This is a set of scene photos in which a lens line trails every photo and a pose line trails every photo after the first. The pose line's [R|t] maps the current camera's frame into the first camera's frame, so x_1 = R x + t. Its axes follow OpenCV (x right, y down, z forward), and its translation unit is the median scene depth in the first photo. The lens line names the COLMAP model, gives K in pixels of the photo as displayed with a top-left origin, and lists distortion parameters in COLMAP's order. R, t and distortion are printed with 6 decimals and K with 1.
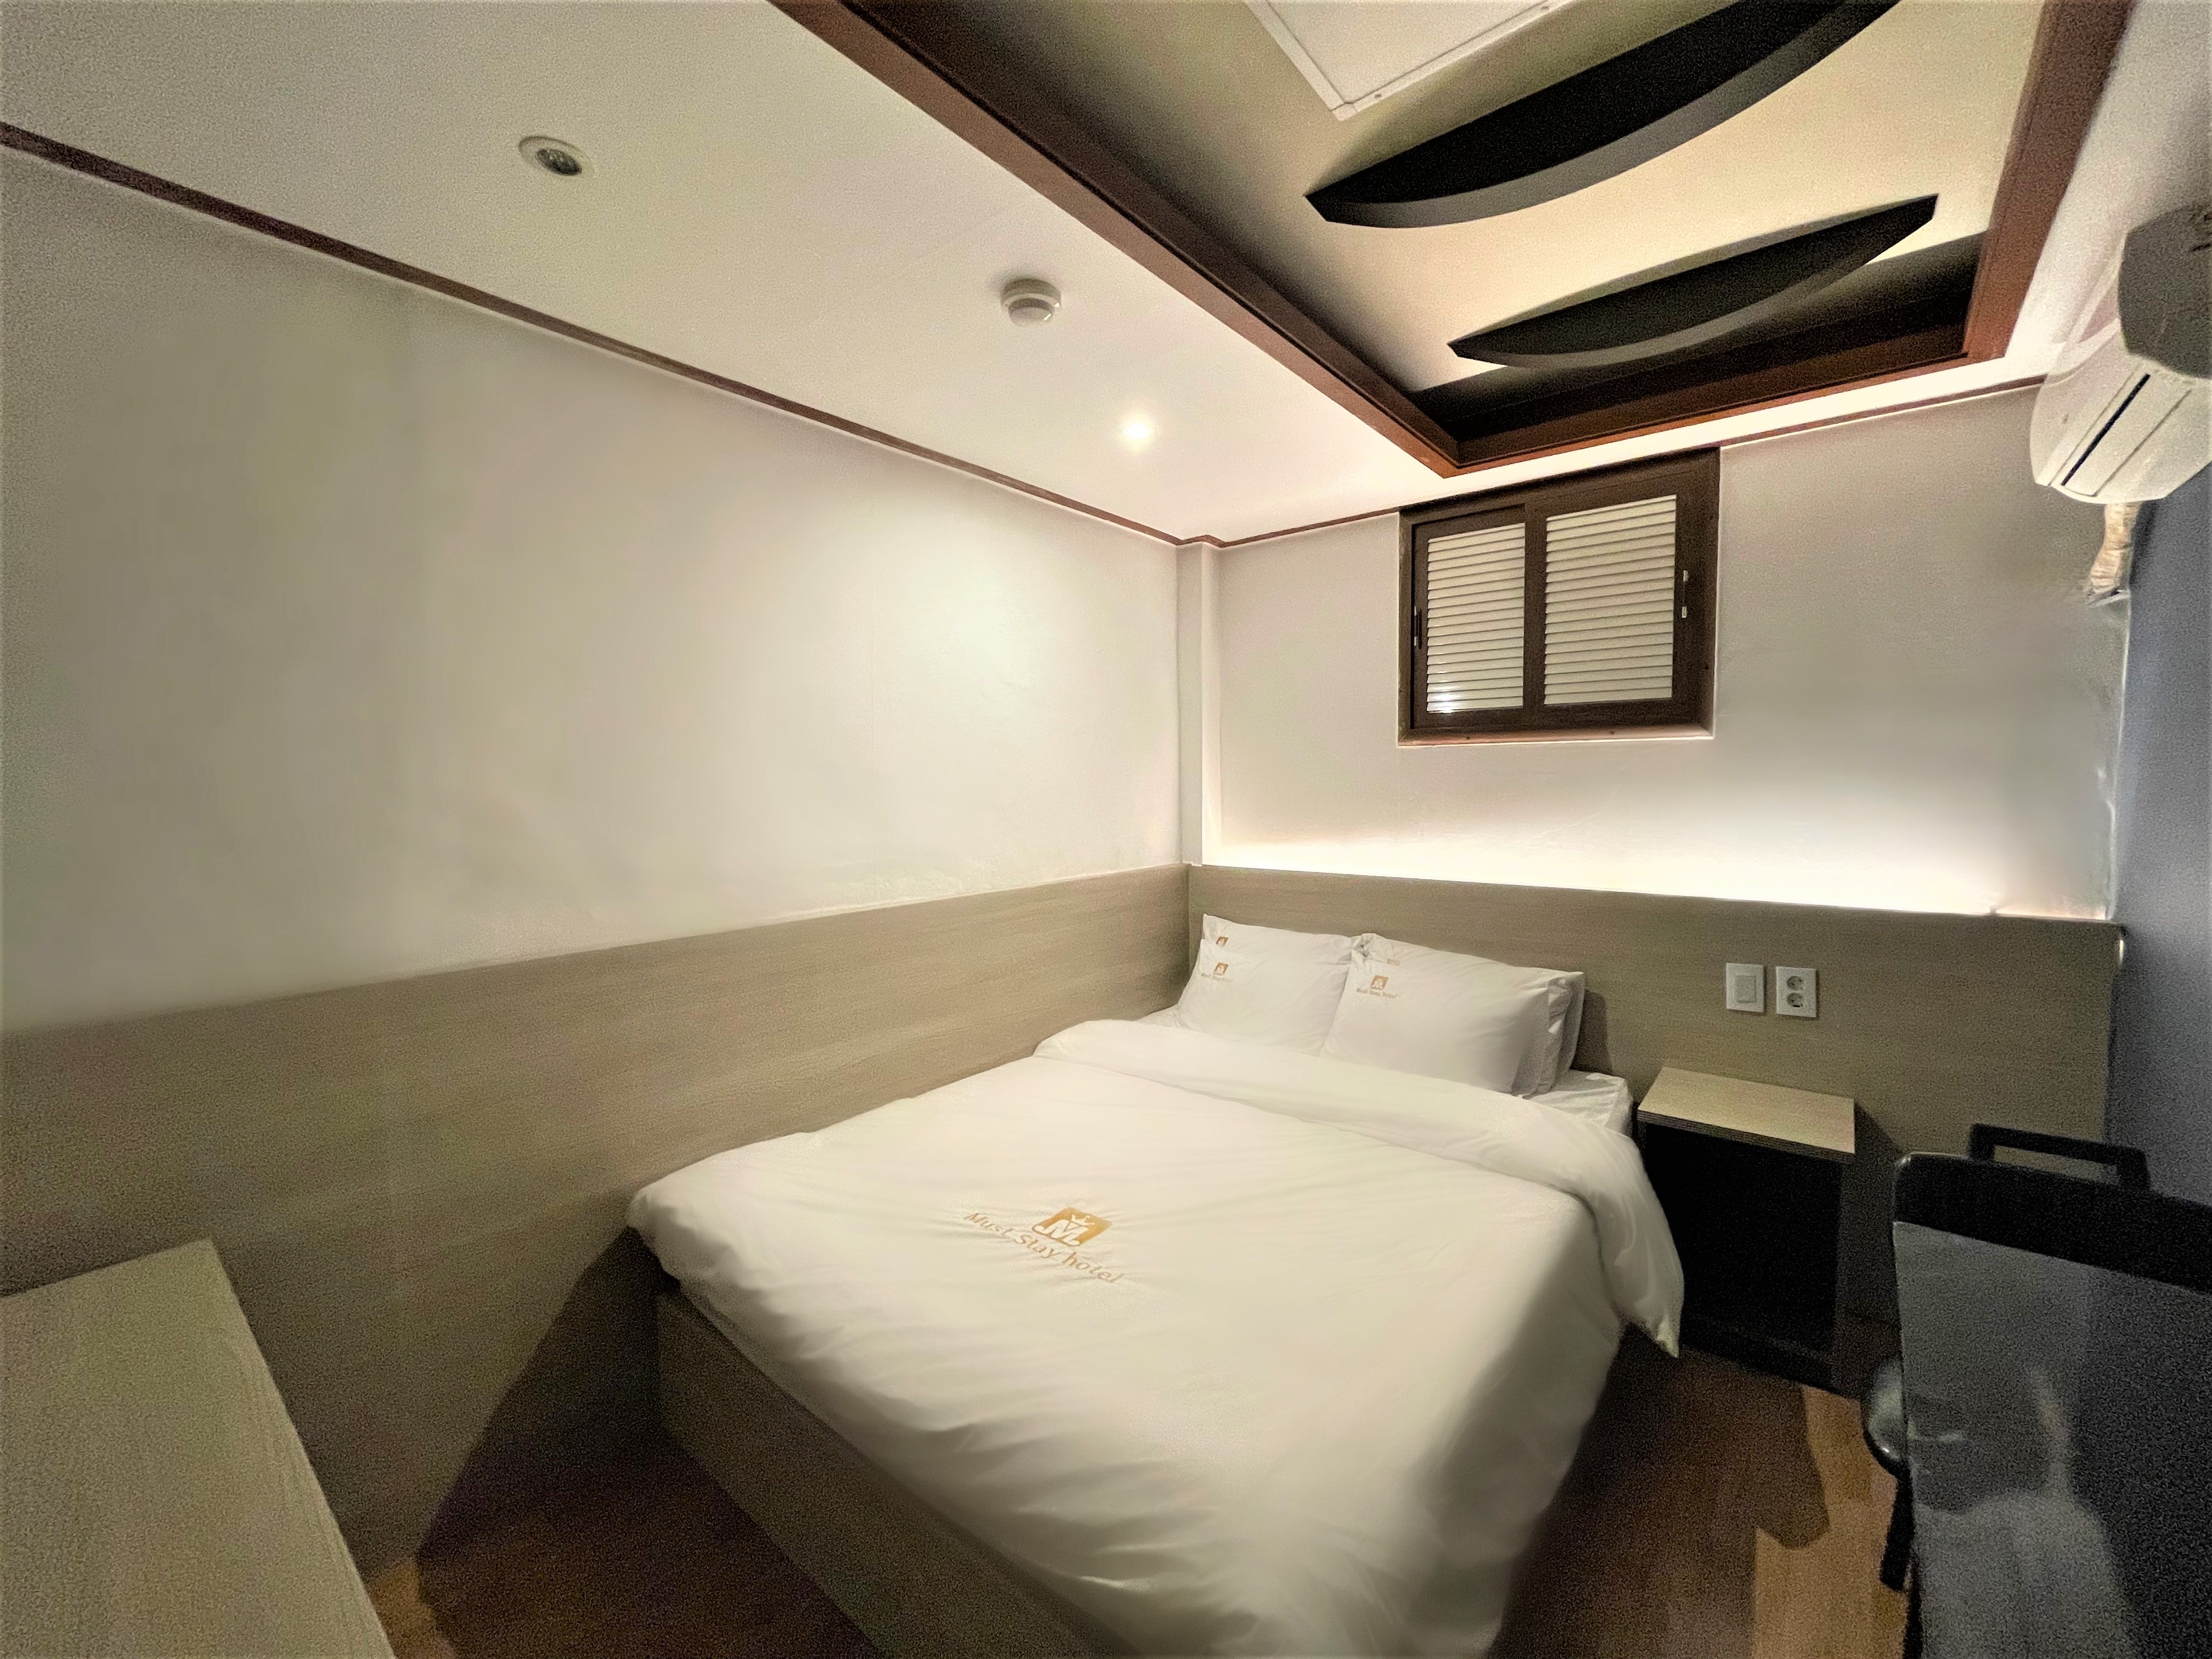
lens RADIAL K [[898.9, 0, 1106.0], [0, 898.9, 829.5], [0, 0, 1]] dist [-0.000088, 0.000071]
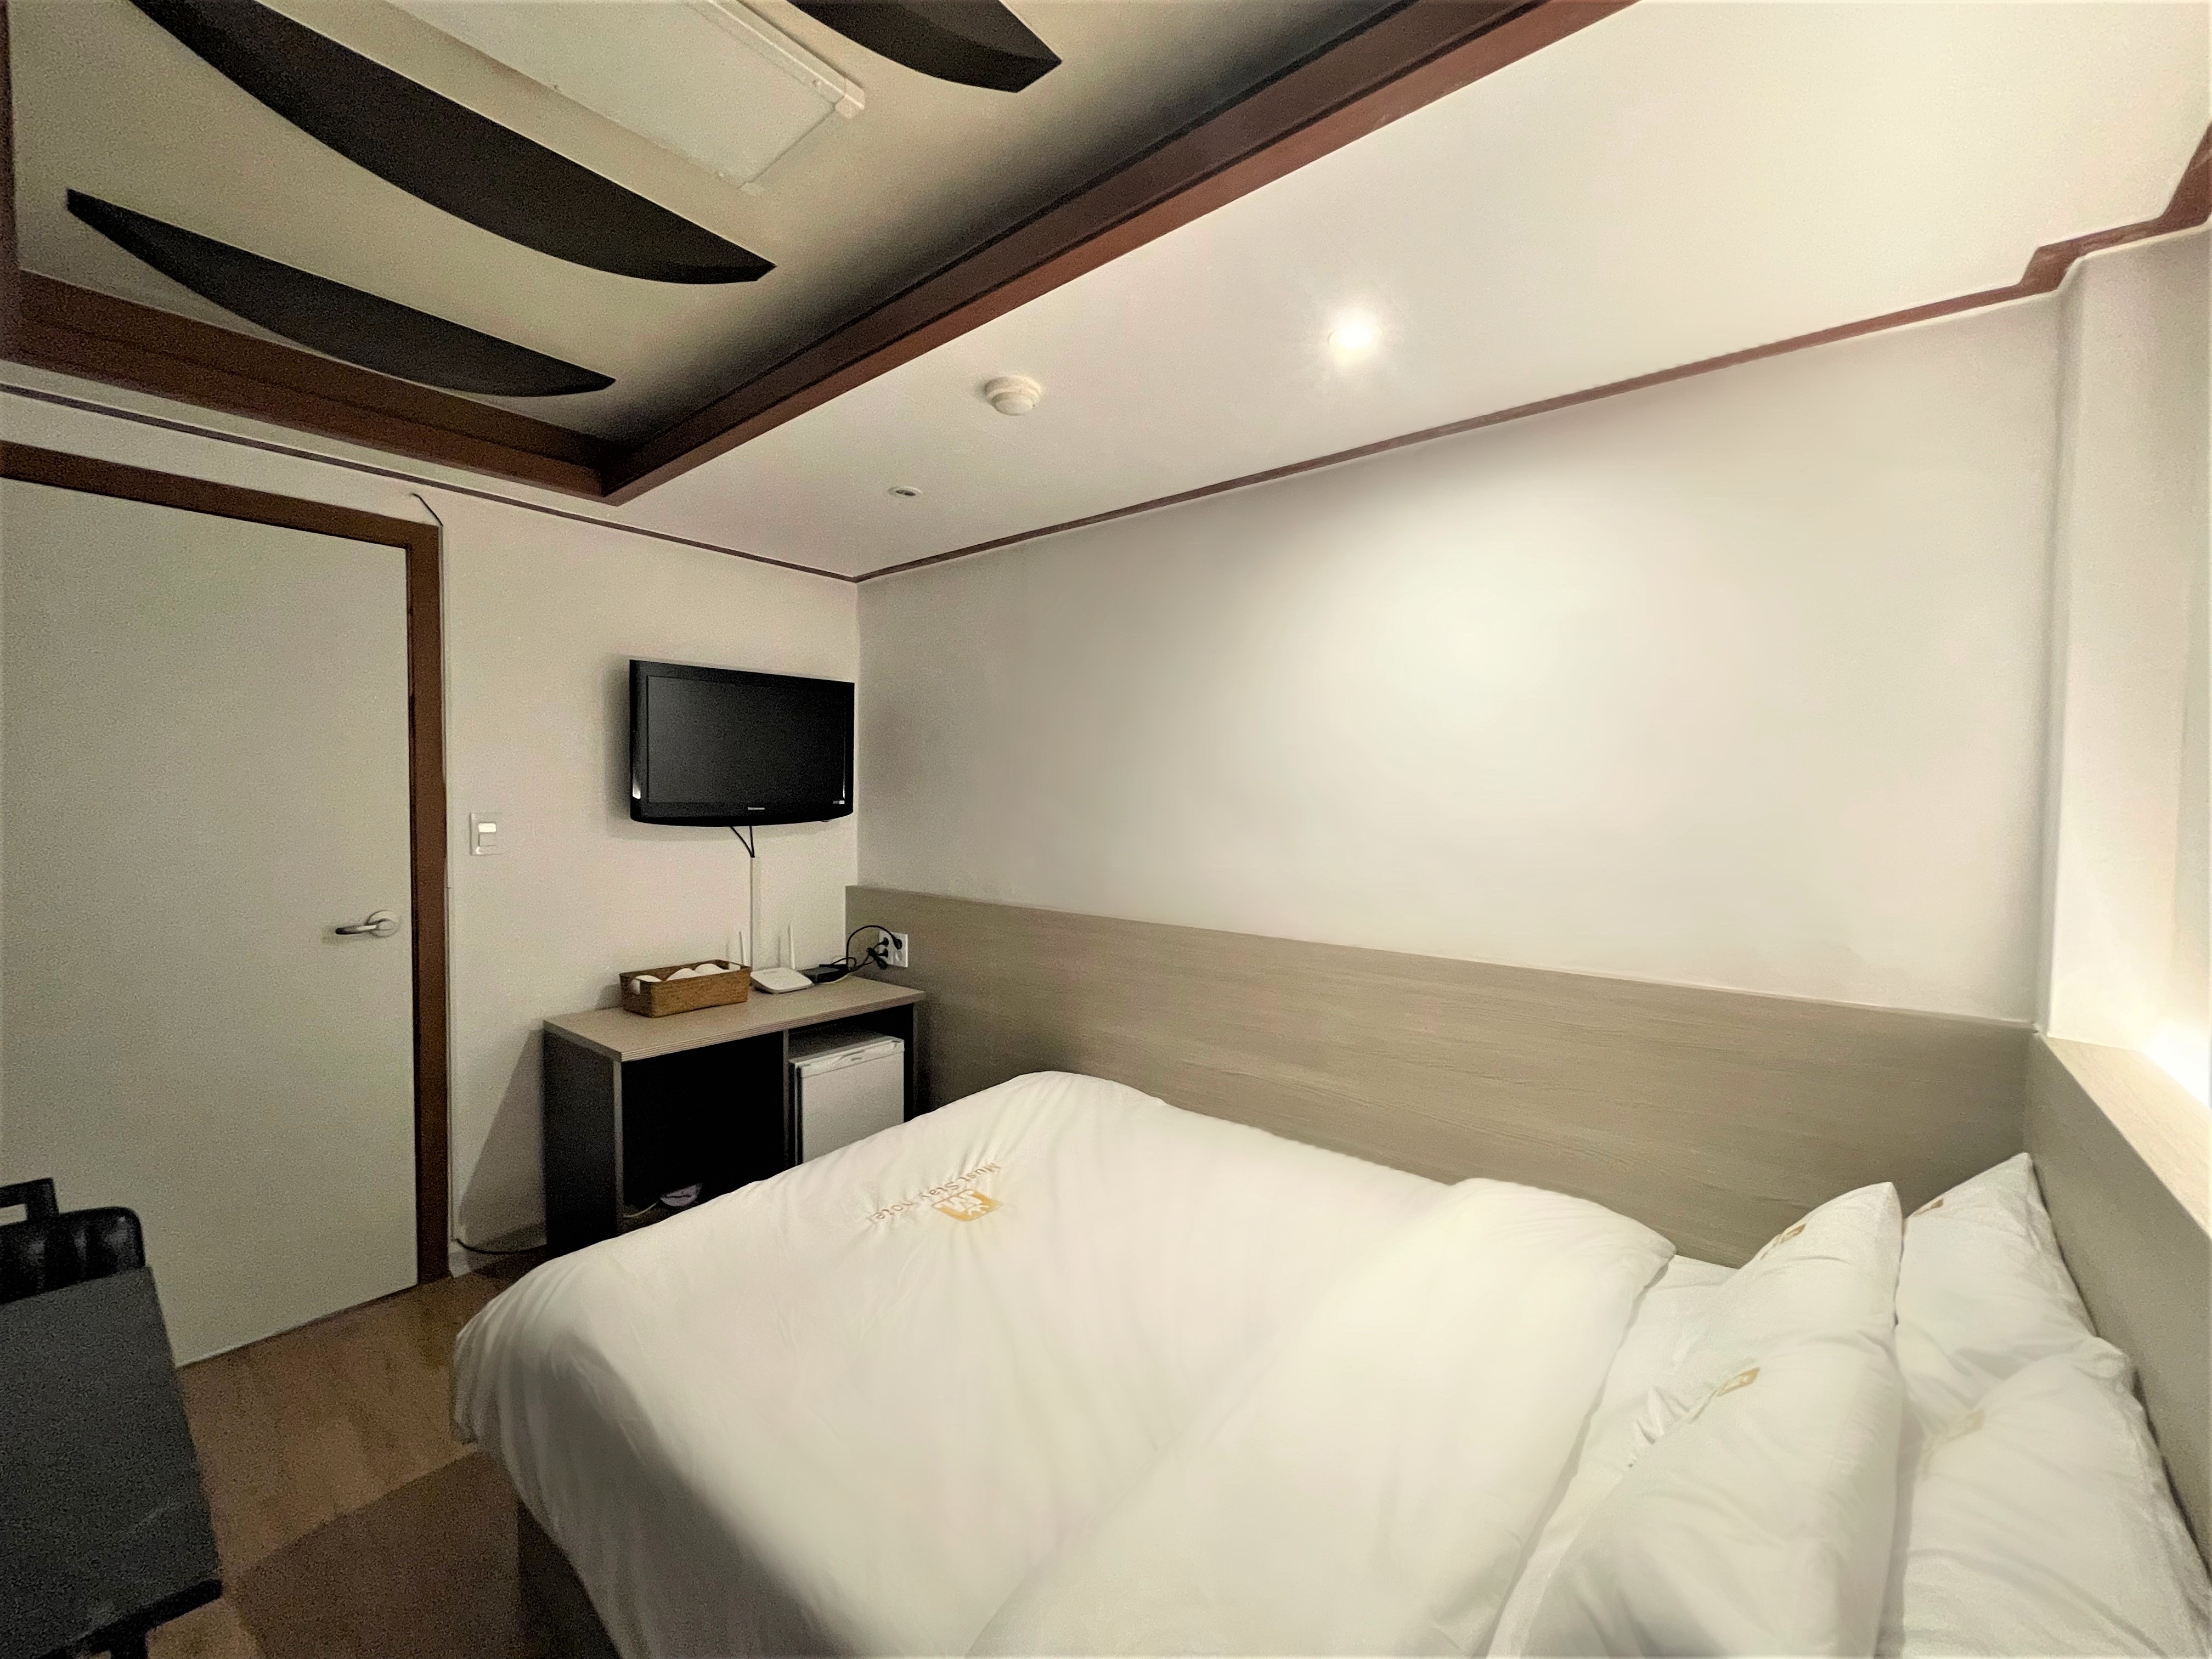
lens RADIAL K [[895.2, 0, 1114.1], [0, 895.2, 837.1], [0, 0, 1]] dist [0.001508, 0.000161]
pose [[-0.006076, 0.047016, -0.998876, 0.799253], [-0.072249, 0.996263, 0.047333, -0.063899], [0.997368, 0.072455, -0.002657, 0.867883]]
